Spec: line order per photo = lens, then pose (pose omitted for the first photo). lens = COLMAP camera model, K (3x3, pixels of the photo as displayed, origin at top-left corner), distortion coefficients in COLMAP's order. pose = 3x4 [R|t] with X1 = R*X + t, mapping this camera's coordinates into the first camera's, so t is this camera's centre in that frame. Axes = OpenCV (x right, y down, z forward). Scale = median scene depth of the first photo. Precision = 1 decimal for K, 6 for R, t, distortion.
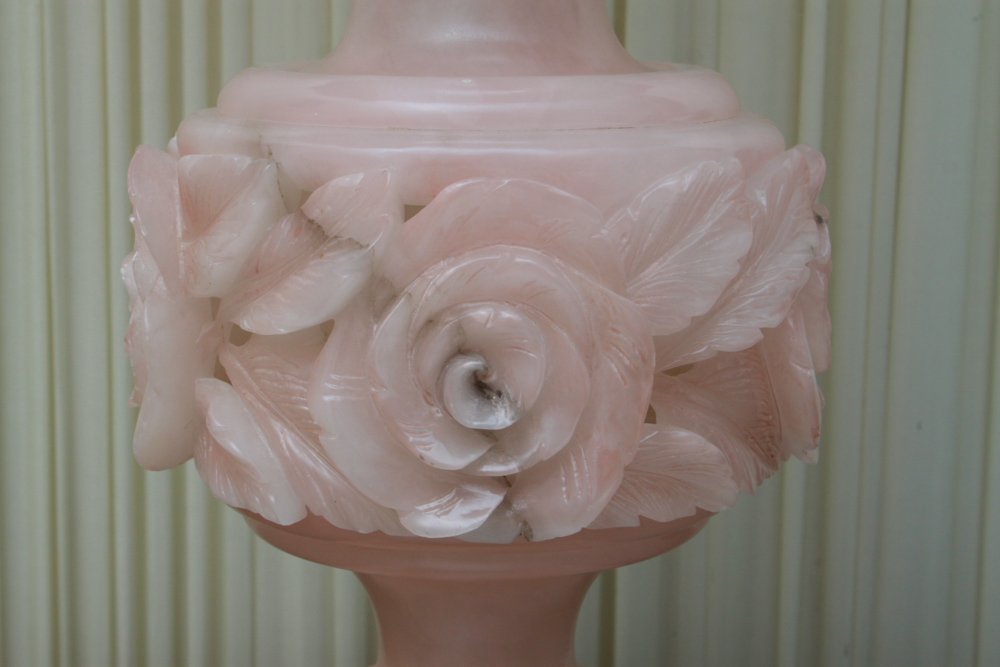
lens RADIAL K [[2325.4, 0, 500.0], [0, 2325.4, 333.5], [0, 0, 1]] dist [0.035327, 0.062001]
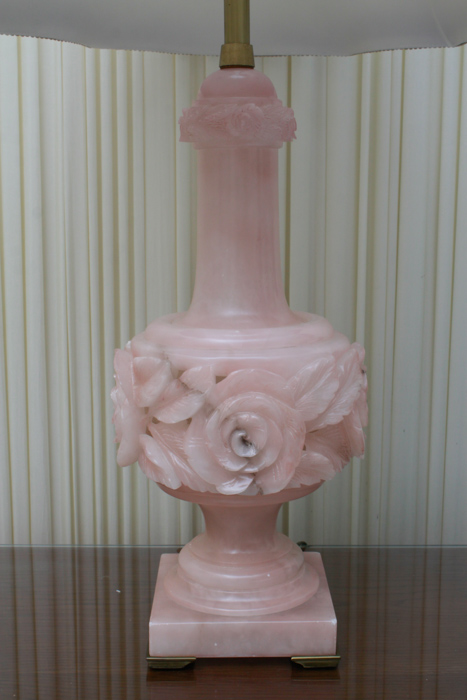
lens RADIAL K [[1051.1, 0, 248.3], [0, 1051.1, 349.9], [0, 0, 1]] dist [-0.033768, -0.057930]
pose [[0.999665, -0.015406, 0.020818, -0.028056], [0.015415, 0.999881, -0.000265, -0.087107], [-0.020812, 0.000586, 0.999783, -0.278186]]
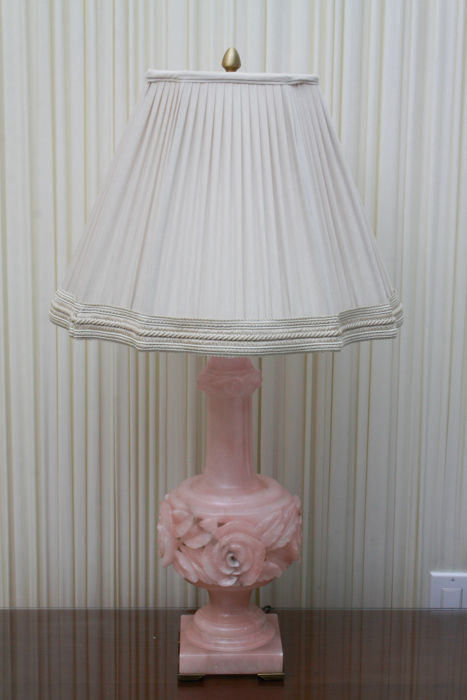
lens RADIAL K [[1413.1, 0, 233.5], [0, 1413.1, 350.0], [0, 0, 1]] dist [-0.017610, 0.117149]
pose [[0.999482, -0.011932, 0.029897, -0.097949], [0.011323, 0.999726, 0.020476, -0.519409], [-0.030133, -0.020127, 0.999343, -2.227393]]
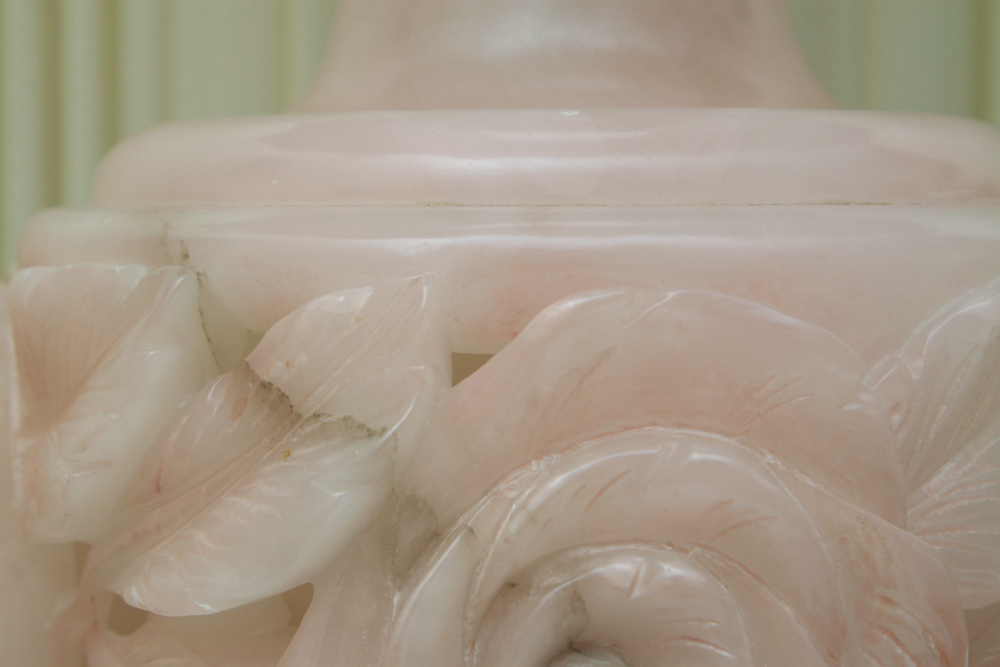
lens RADIAL K [[2457.1, 0, 500.0], [0, 2457.1, 333.5], [0, 0, 1]] dist [0.035295, 0.599345]
pose [[0.999753, -0.007782, 0.020834, -0.042111], [0.009881, 0.994674, -0.102594, -0.004843], [-0.019924, 0.102774, 0.994505, 0.475150]]
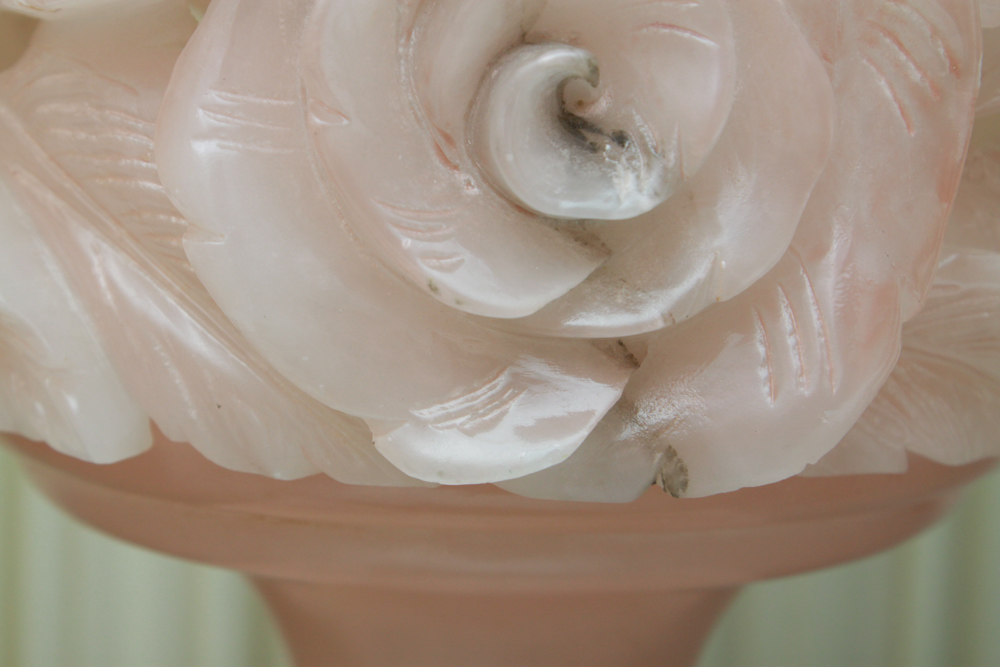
lens RADIAL K [[2457.1, 0, 500.0], [0, 2457.1, 333.5], [0, 0, 1]] dist [0.035295, 0.599345]
pose [[0.998503, 0.011665, 0.053442, -0.044157], [-0.010788, 0.999803, -0.016674, 0.067353], [-0.053626, 0.016073, 0.998432, 0.553726]]
